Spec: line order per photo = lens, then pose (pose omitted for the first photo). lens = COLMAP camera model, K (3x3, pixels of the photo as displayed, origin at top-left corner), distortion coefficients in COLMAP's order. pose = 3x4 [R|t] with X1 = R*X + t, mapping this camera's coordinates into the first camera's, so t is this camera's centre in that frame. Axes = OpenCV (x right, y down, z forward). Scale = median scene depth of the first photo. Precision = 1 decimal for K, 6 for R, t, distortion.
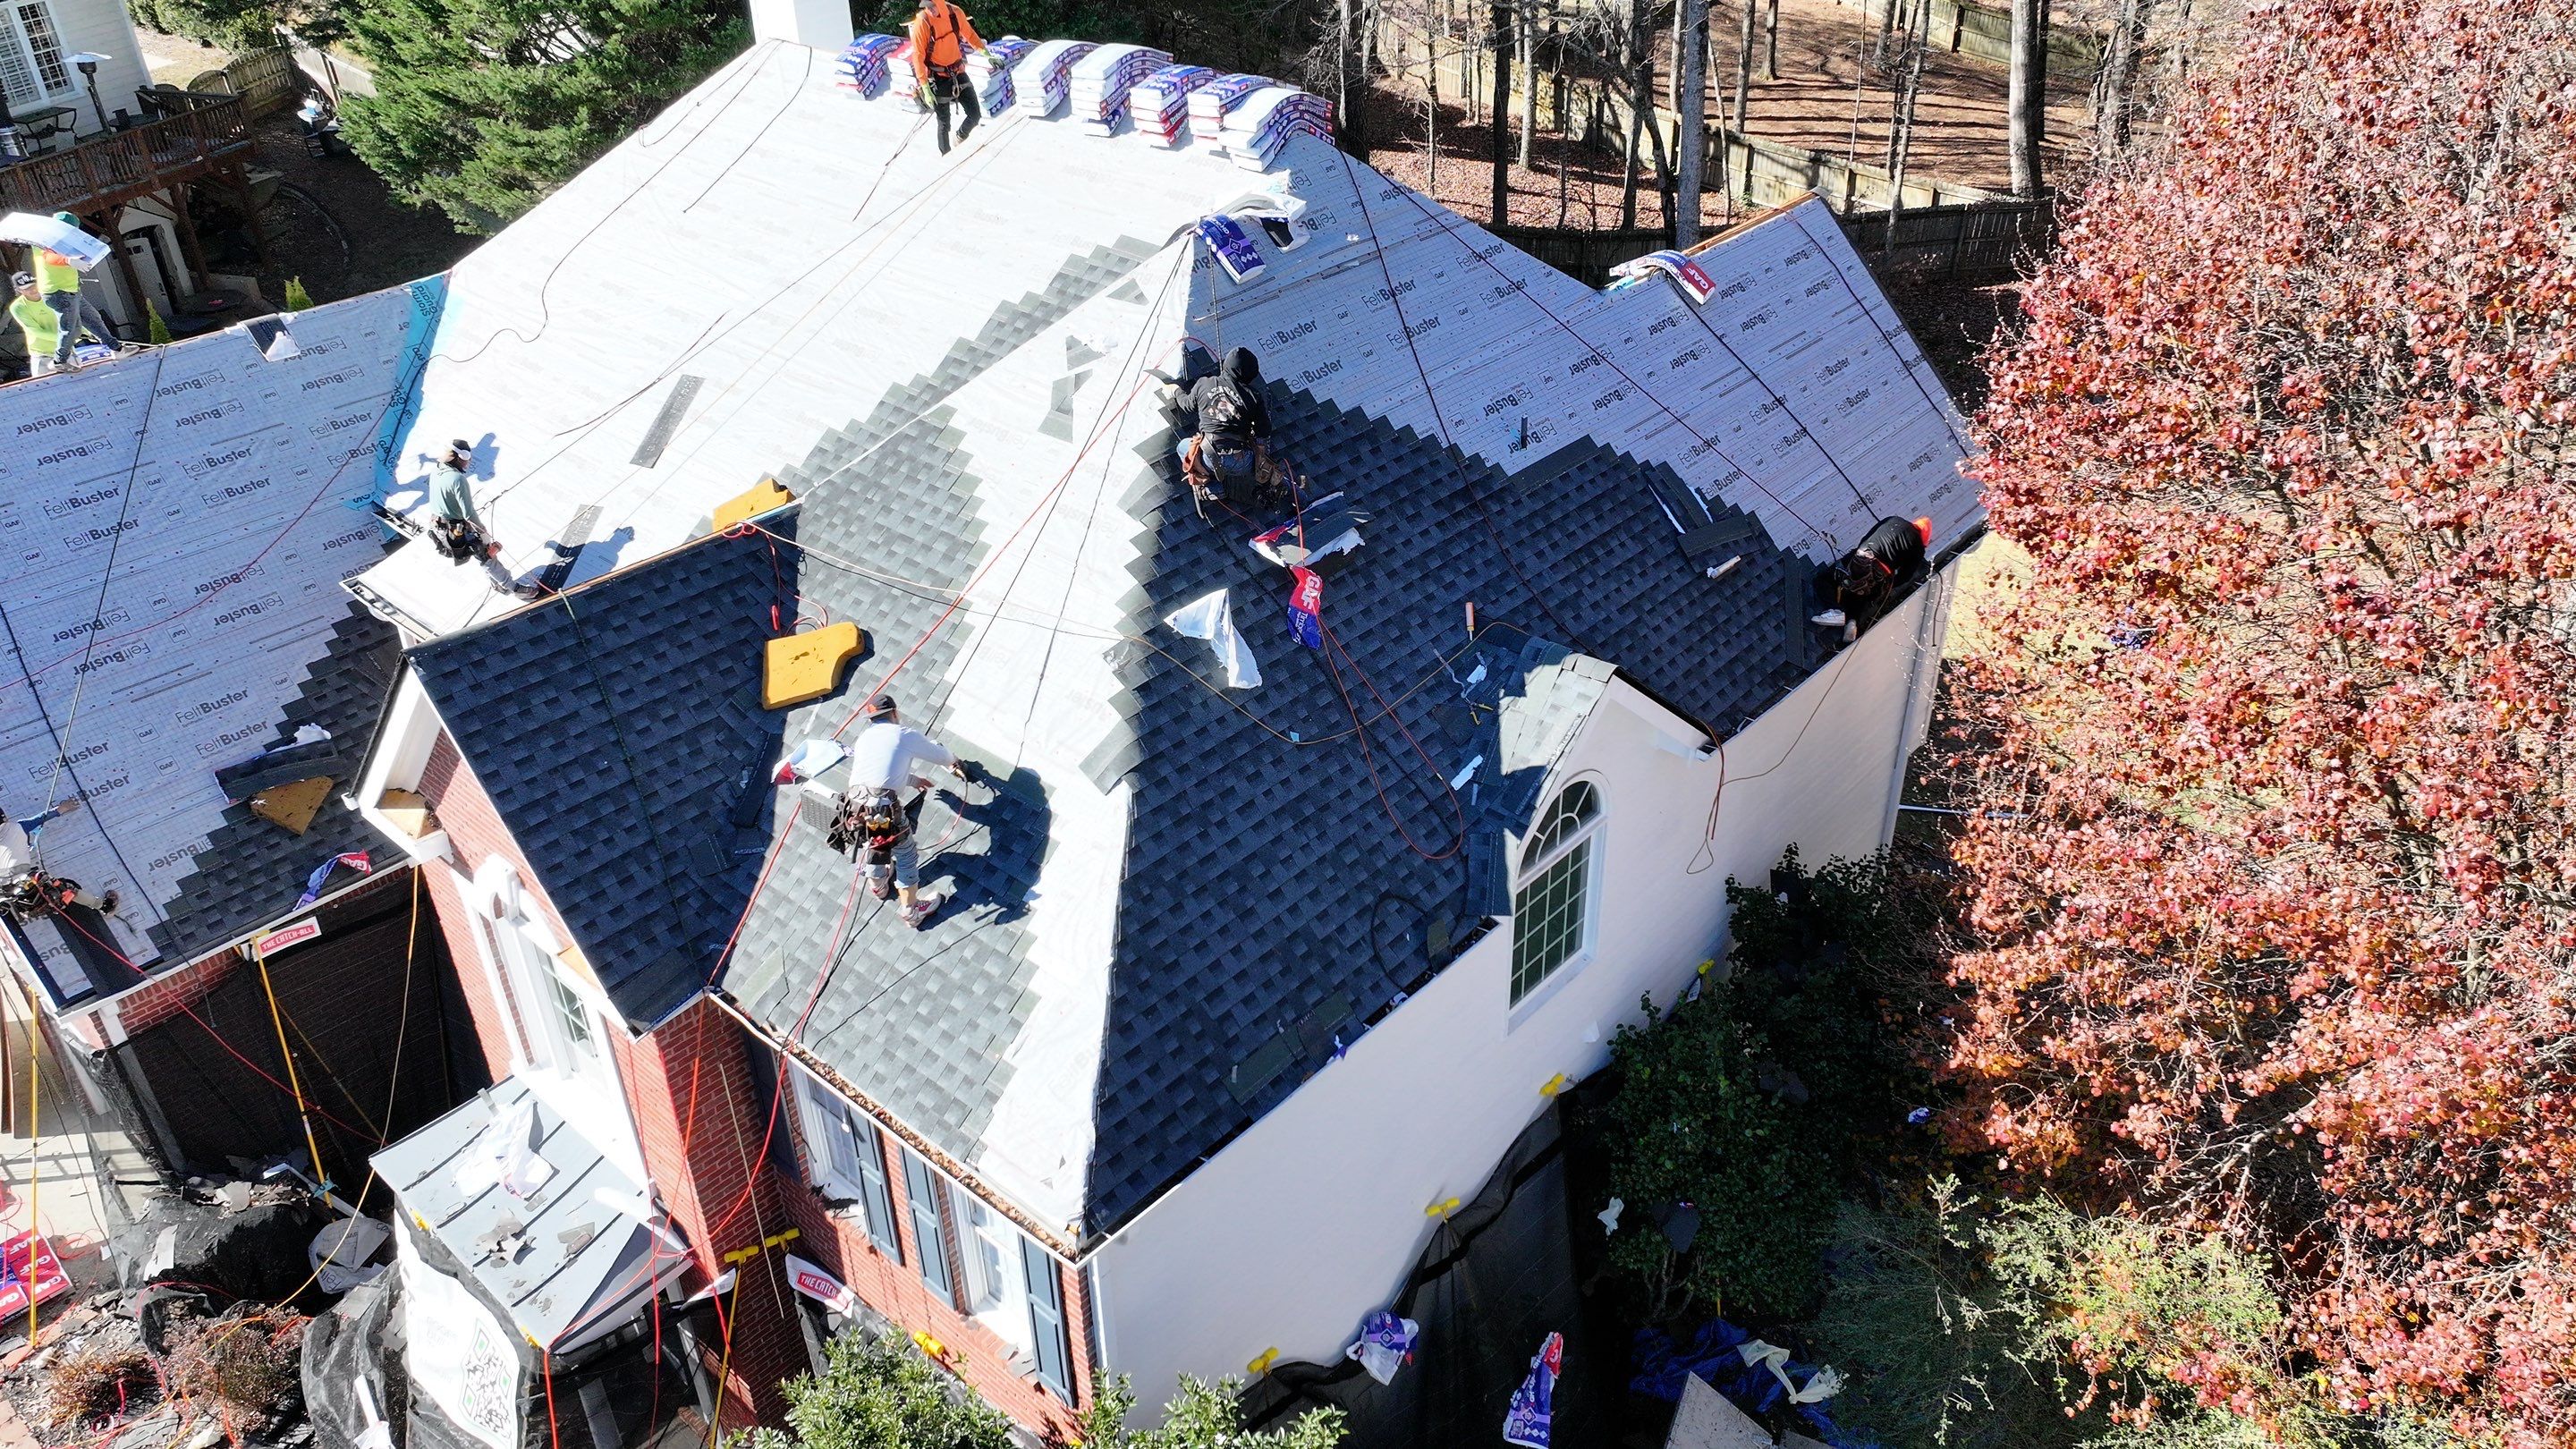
lens RADIAL K [[1817.2, 0, 1298.3], [0, 1817.2, 703.3], [0, 0, 1]] dist [0.008040, 0.010014]
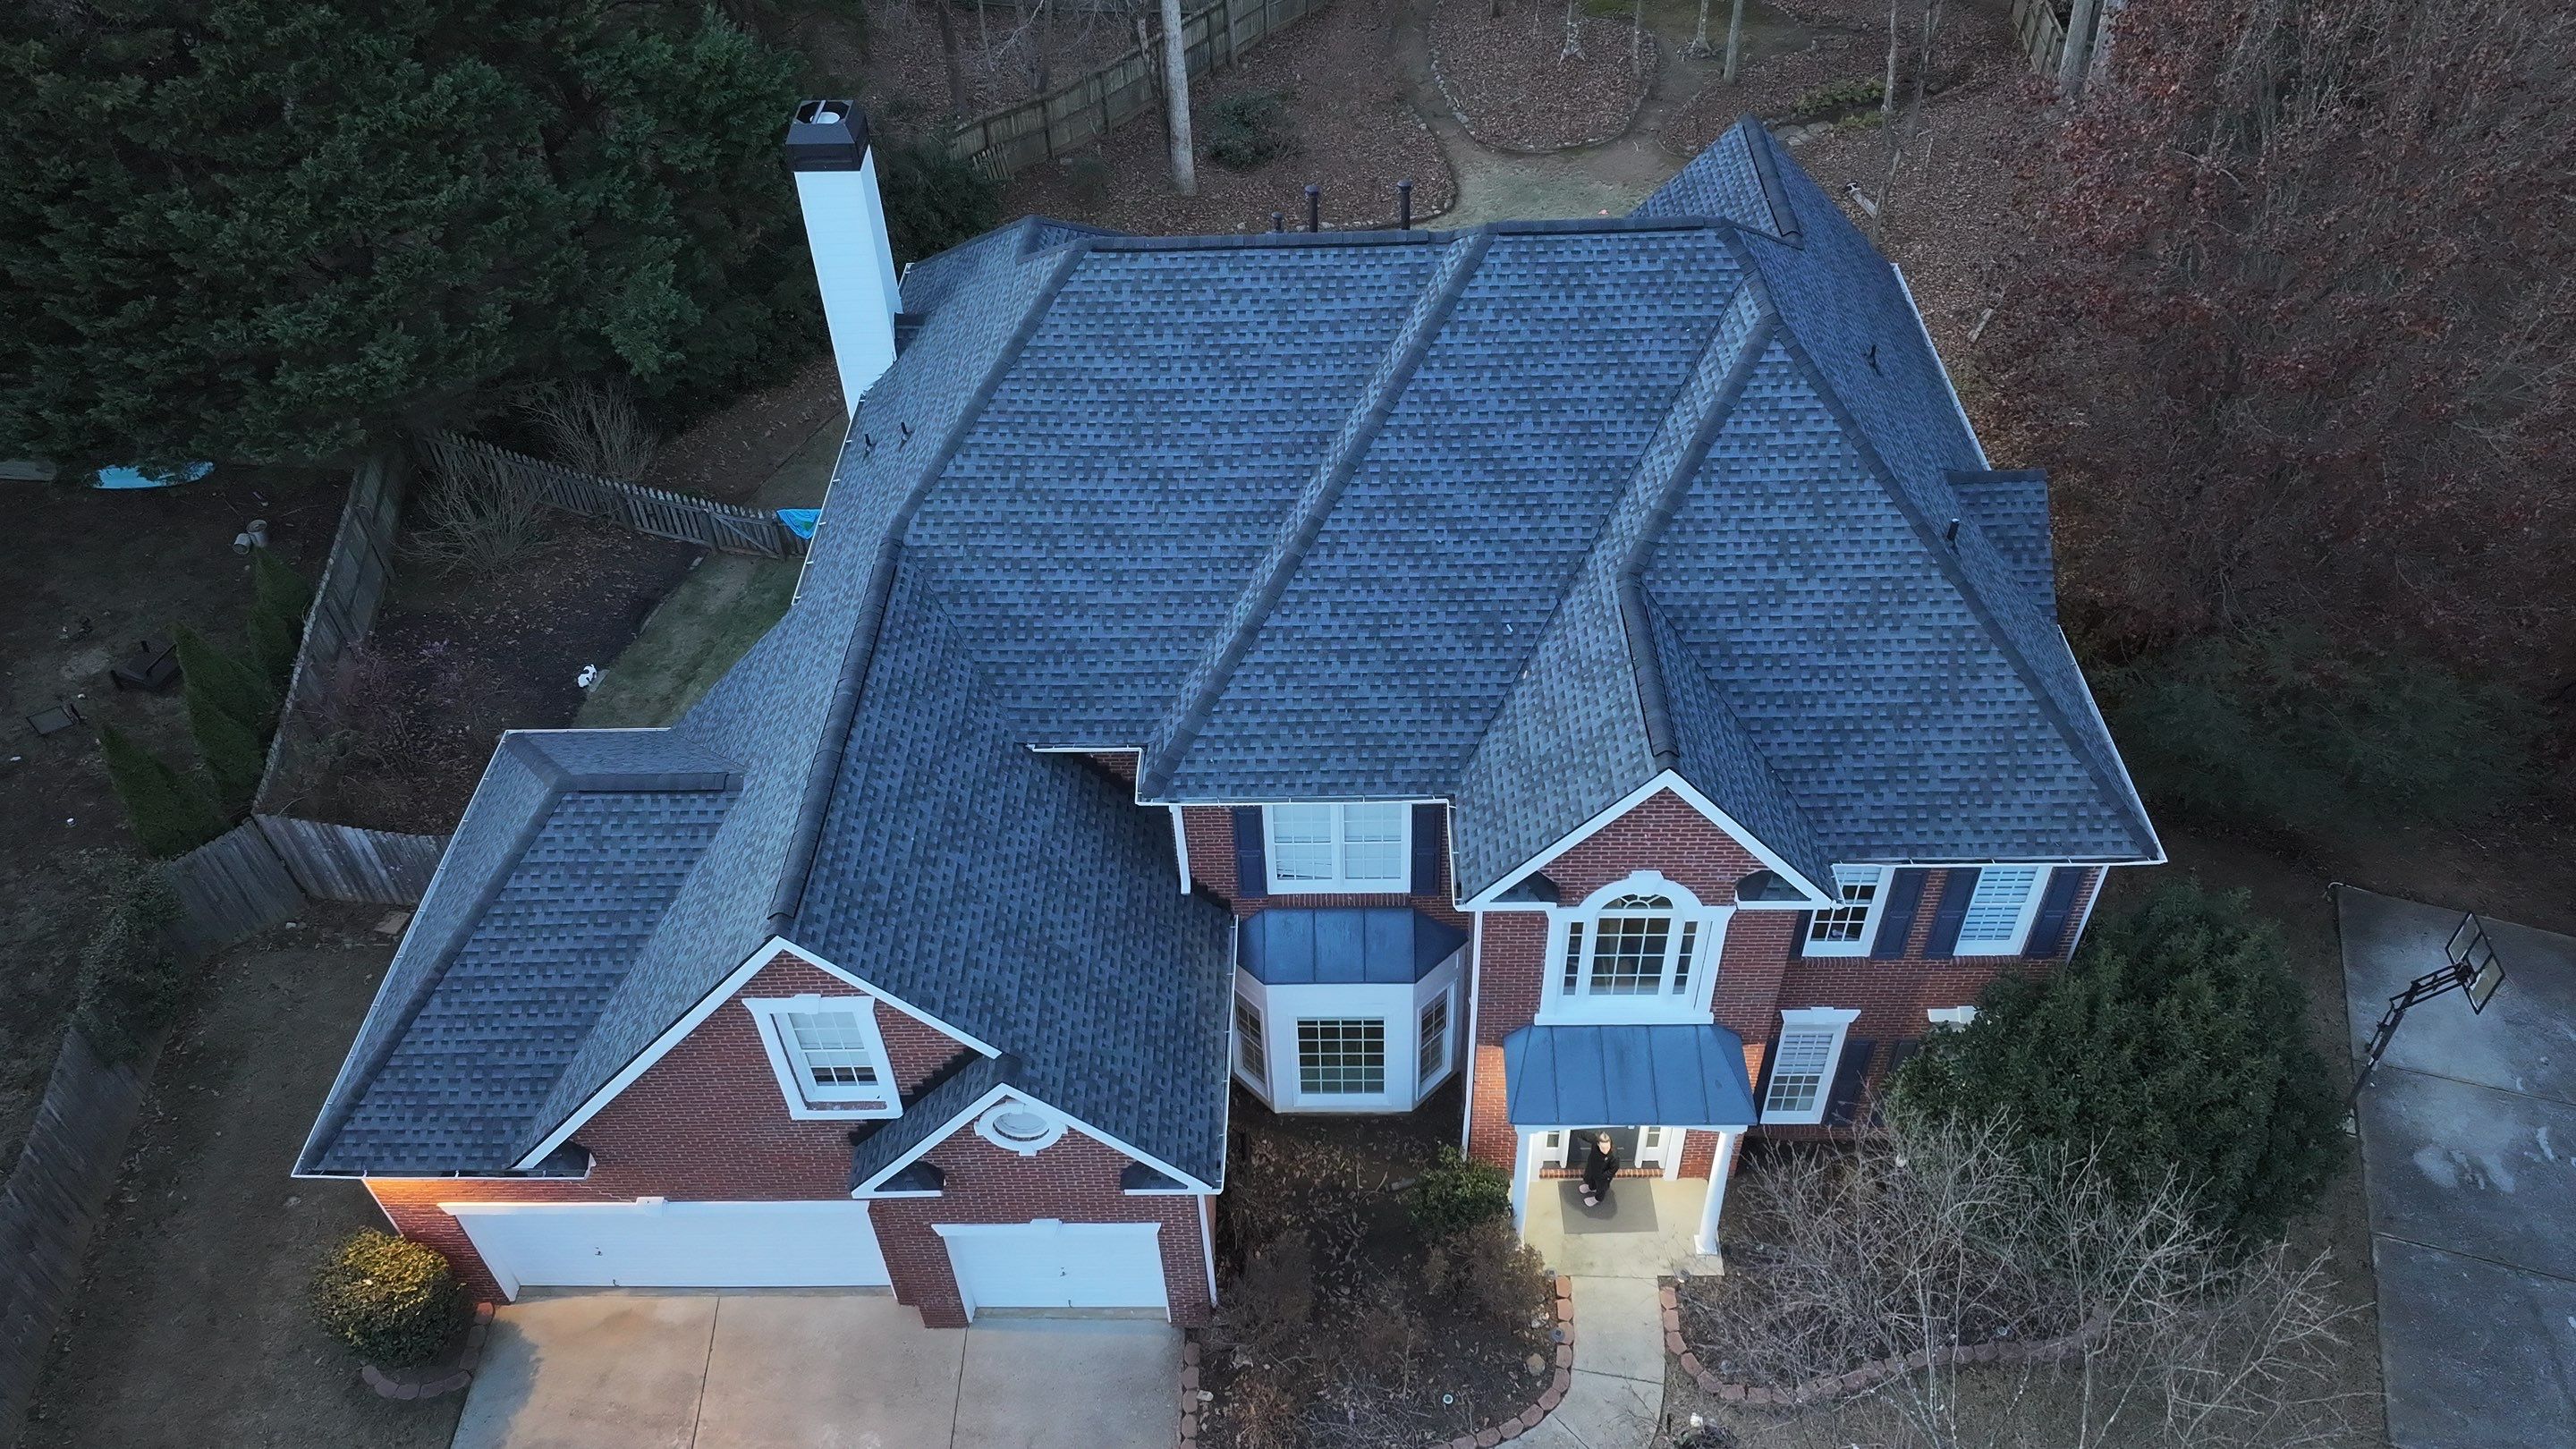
lens RADIAL K [[1817.2, 0, 1298.3], [0, 1817.2, 703.3], [0, 0, 1]] dist [0.008040, 0.010014]
pose [[0.759231, -0.448331, 0.471772, -1.307848], [0.356186, 0.892926, 0.275344, -0.559120], [-0.544702, -0.041011, 0.837626, -0.108159]]
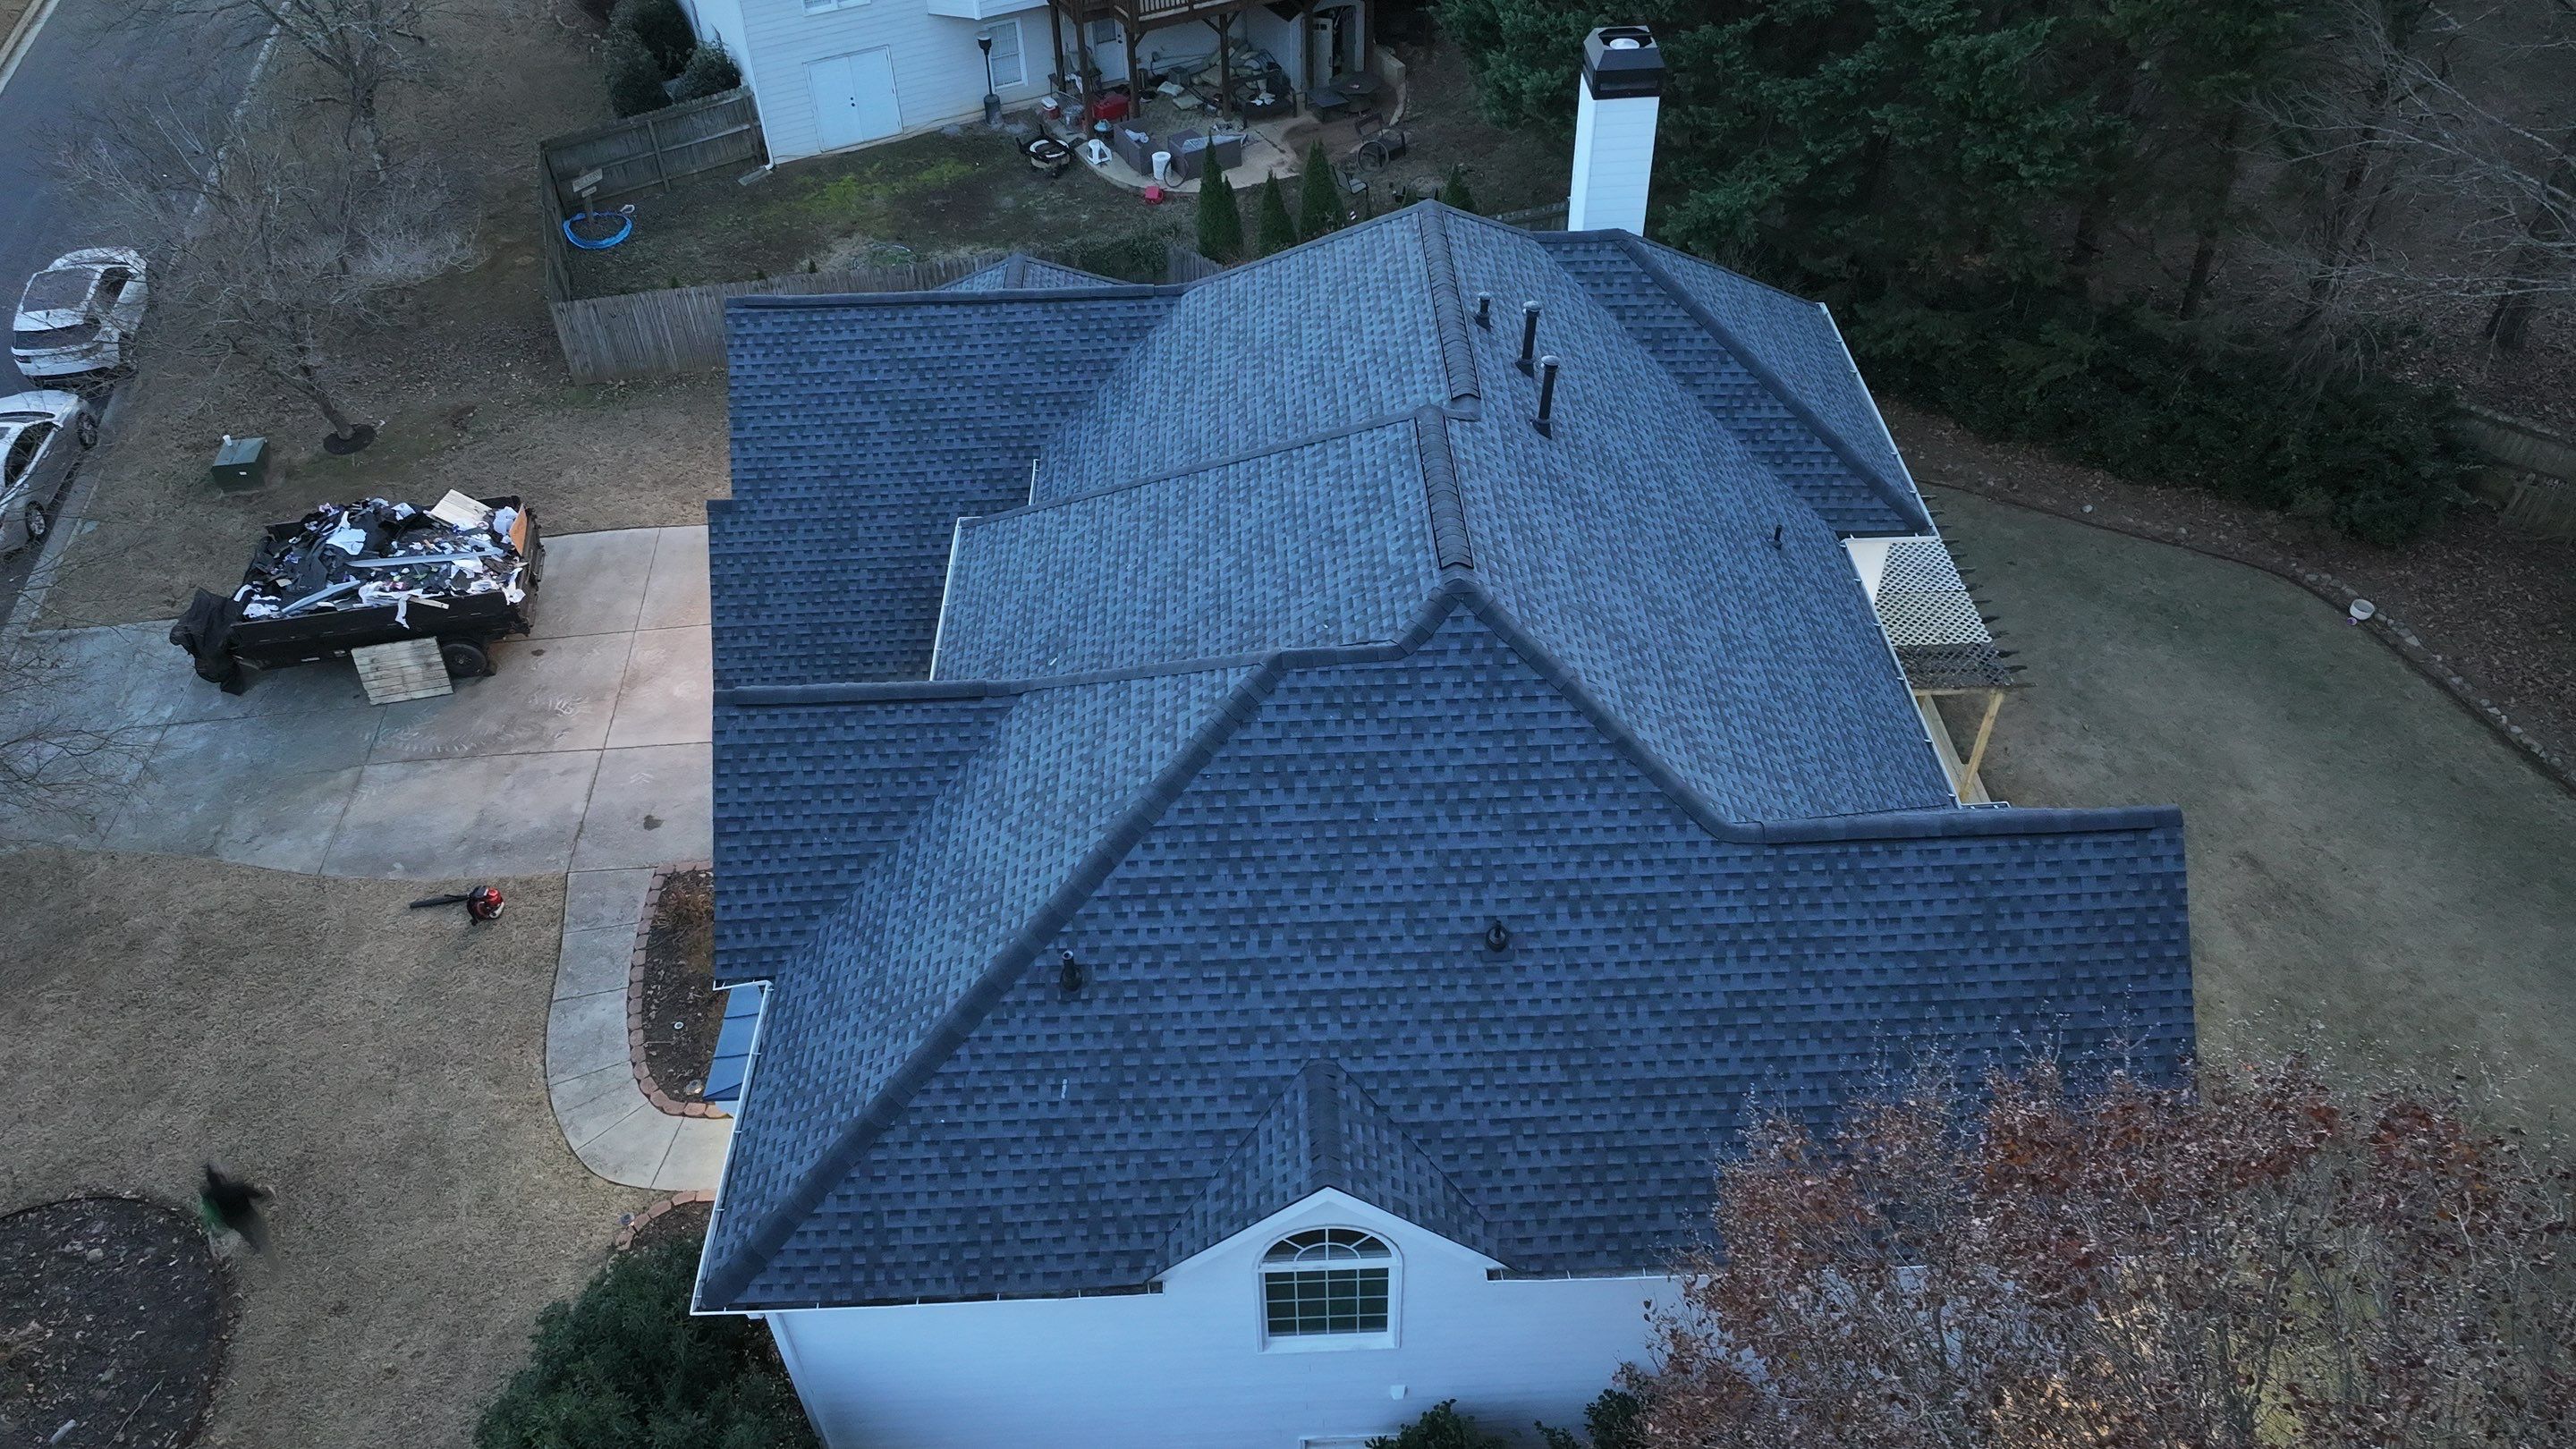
lens RADIAL K [[1817.2, 0, 1298.3], [0, 1817.2, 703.3], [0, 0, 1]] dist [0.008040, 0.010014]
pose [[0.686764, 0.486158, -0.540375, 0.623138], [-0.373527, 0.873788, 0.311402, -0.623389], [0.623564, -0.012015, 0.781680, 0.095619]]
